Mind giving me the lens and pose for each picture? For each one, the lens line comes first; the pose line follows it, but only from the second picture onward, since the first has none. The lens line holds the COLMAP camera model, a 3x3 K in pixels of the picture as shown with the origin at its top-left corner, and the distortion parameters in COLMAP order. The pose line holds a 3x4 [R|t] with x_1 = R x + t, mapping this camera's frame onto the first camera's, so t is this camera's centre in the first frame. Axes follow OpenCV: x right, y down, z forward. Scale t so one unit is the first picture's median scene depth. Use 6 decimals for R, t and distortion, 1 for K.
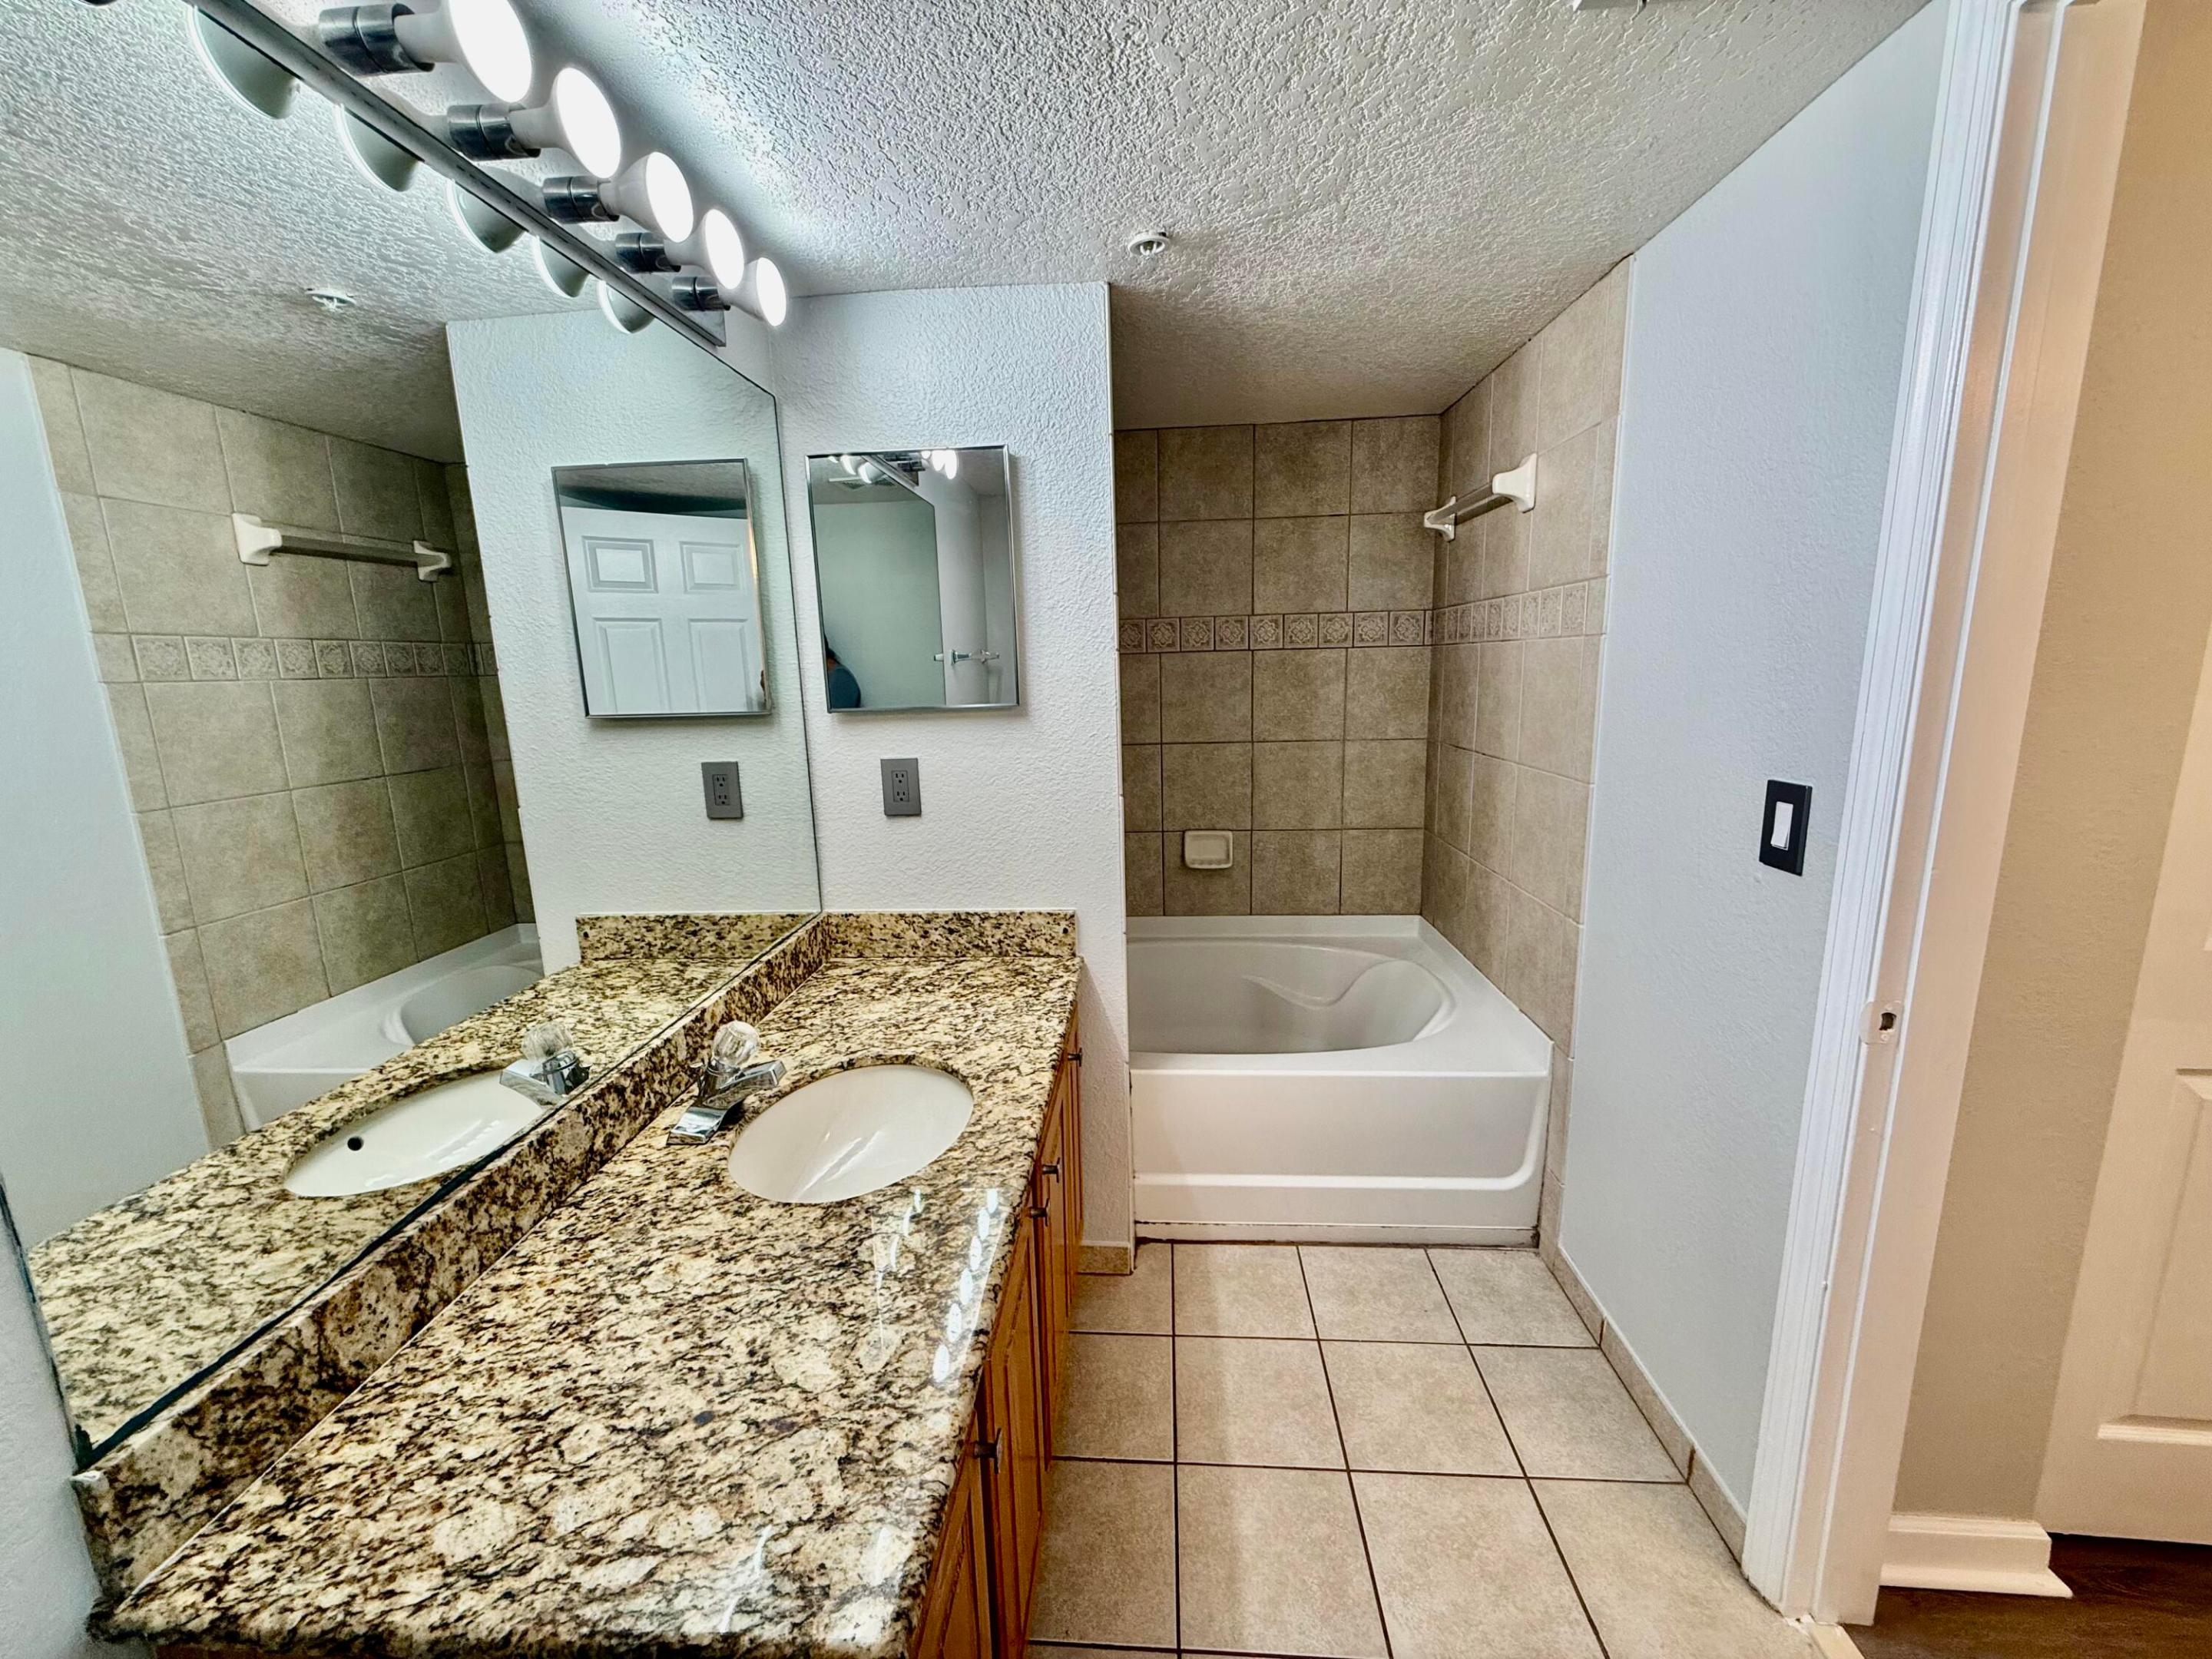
lens RADIAL K [[880.2, 0, 1097.5], [0, 880.2, 827.1], [0, 0, 1]] dist [0.001435, 0.000087]
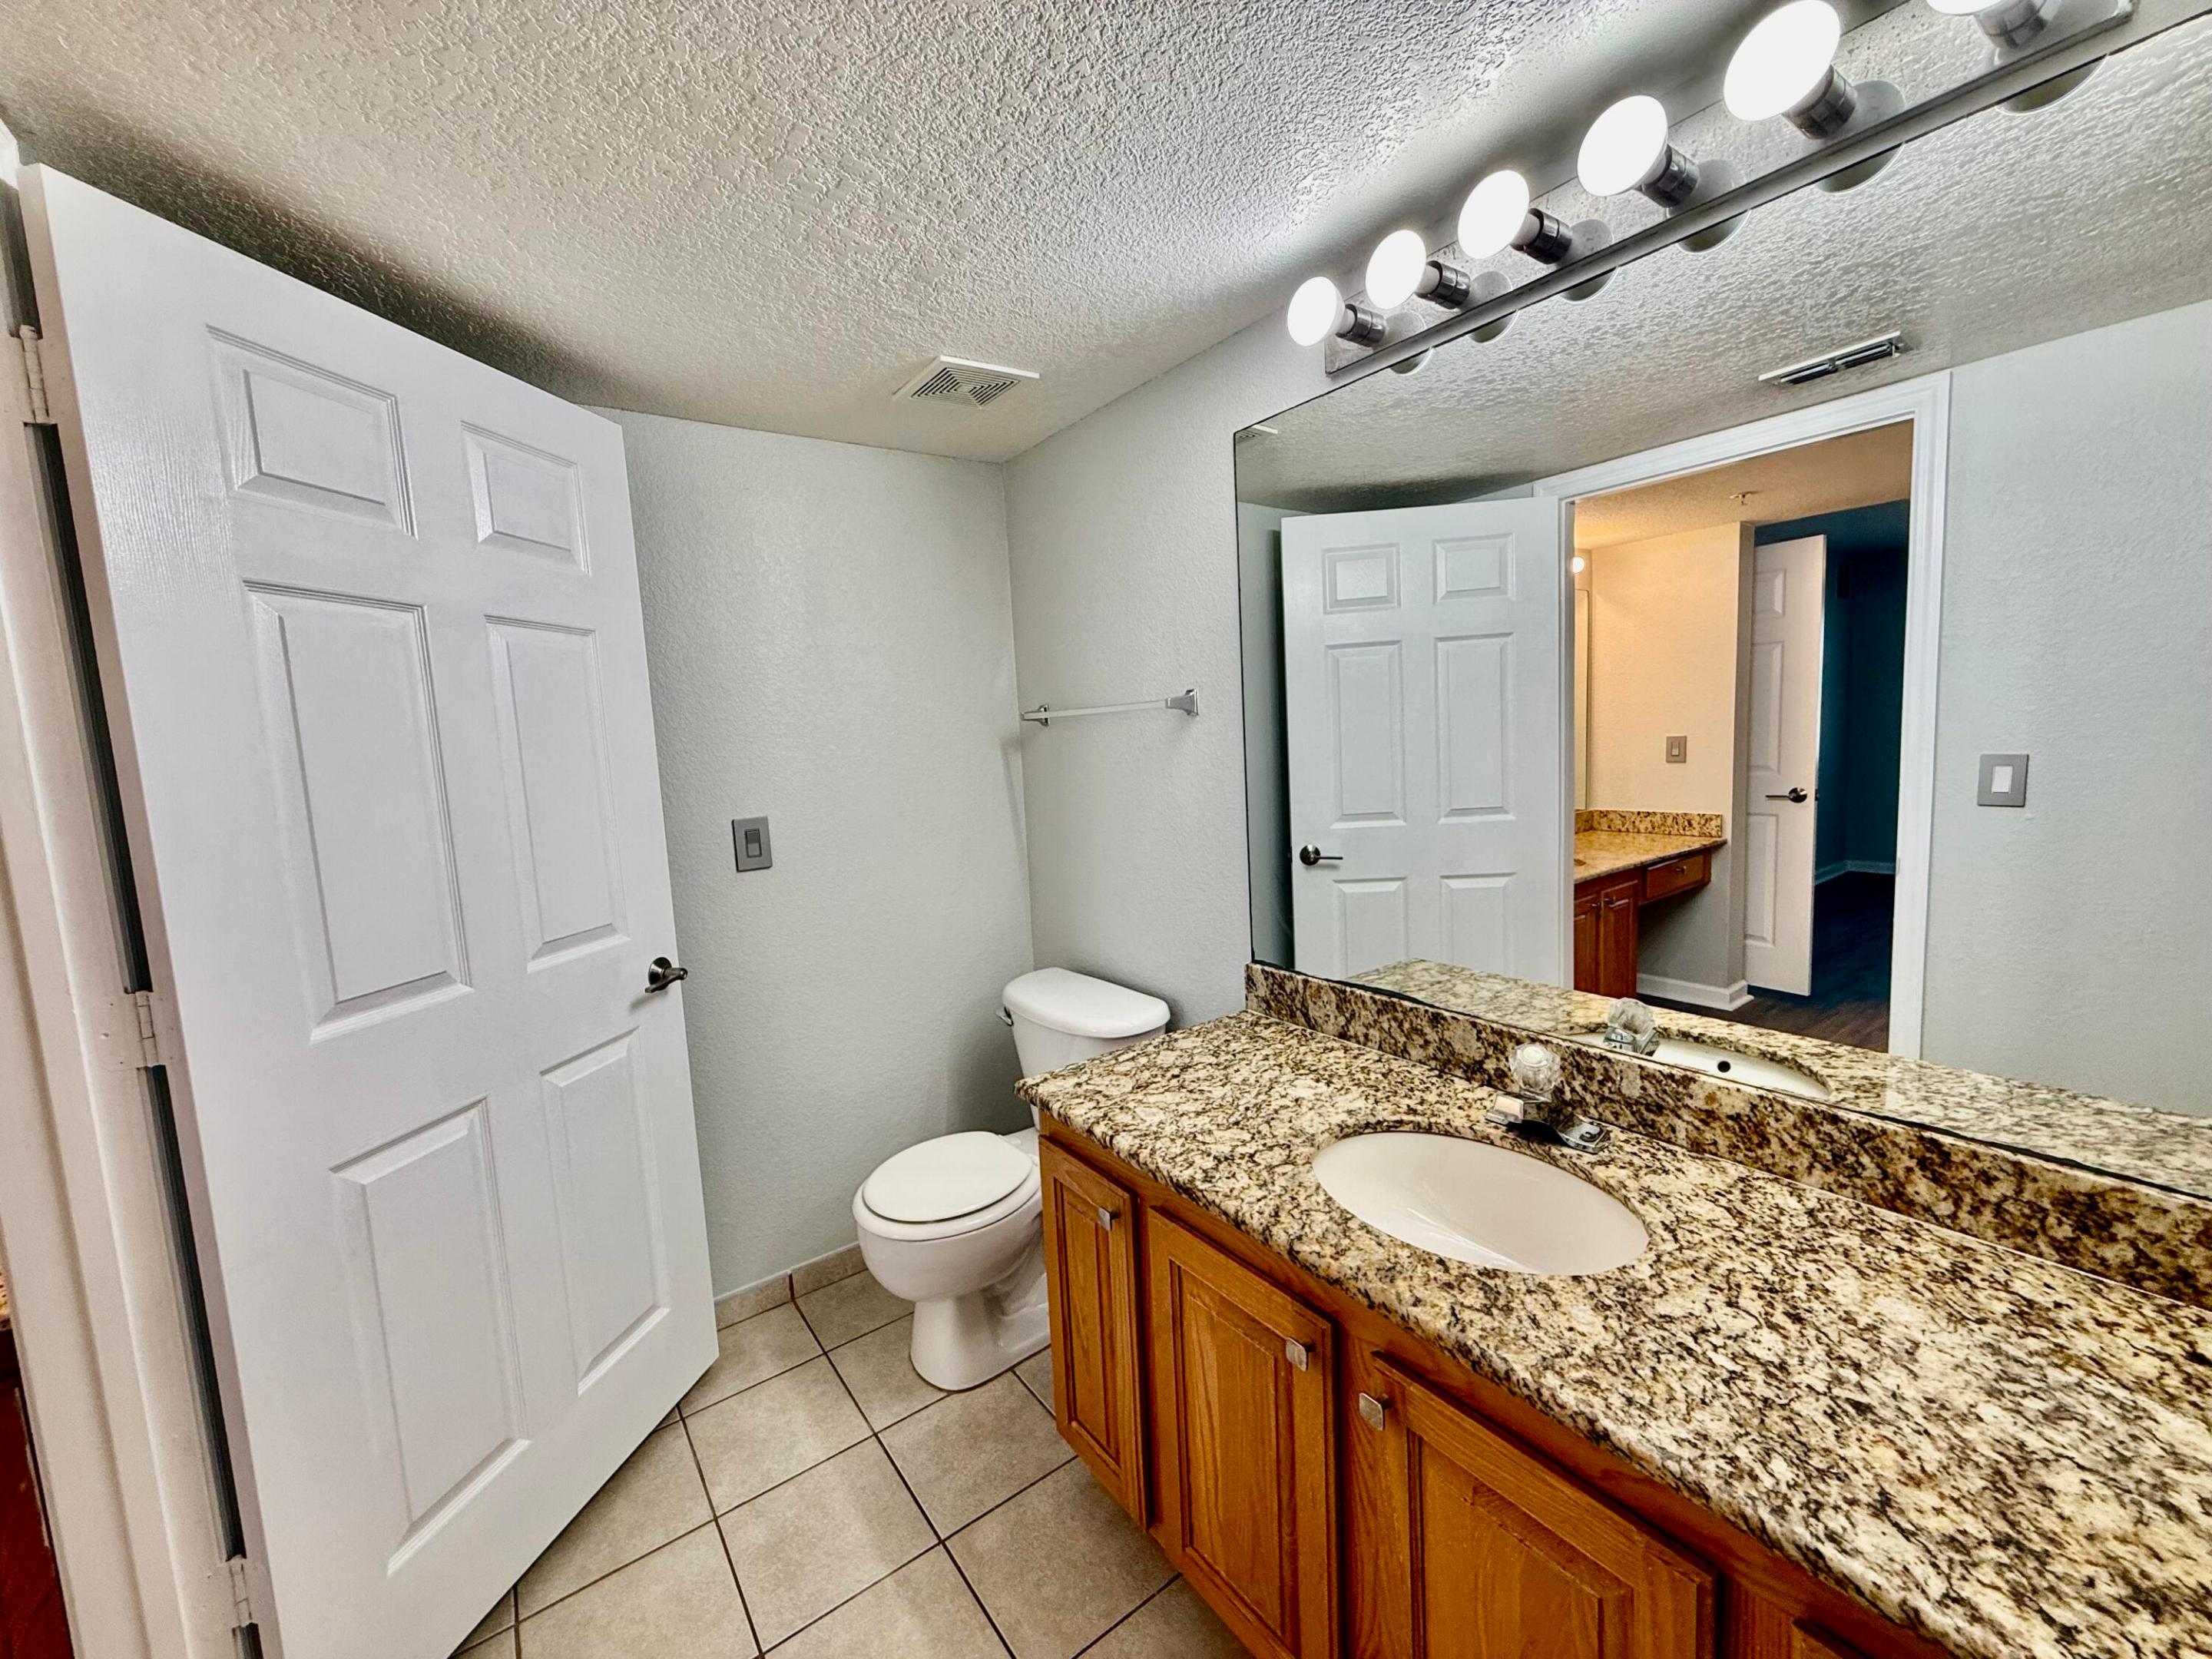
lens RADIAL K [[907.4, 0, 1091.3], [0, 907.4, 838.5], [0, 0, 1]] dist [0.001112, 0.000088]
pose [[-0.774813, 0.146604, -0.614956, 0.653127], [-0.040104, 0.959382, 0.279244, -0.303454], [0.630917, 0.241025, -0.737463, 1.664339]]
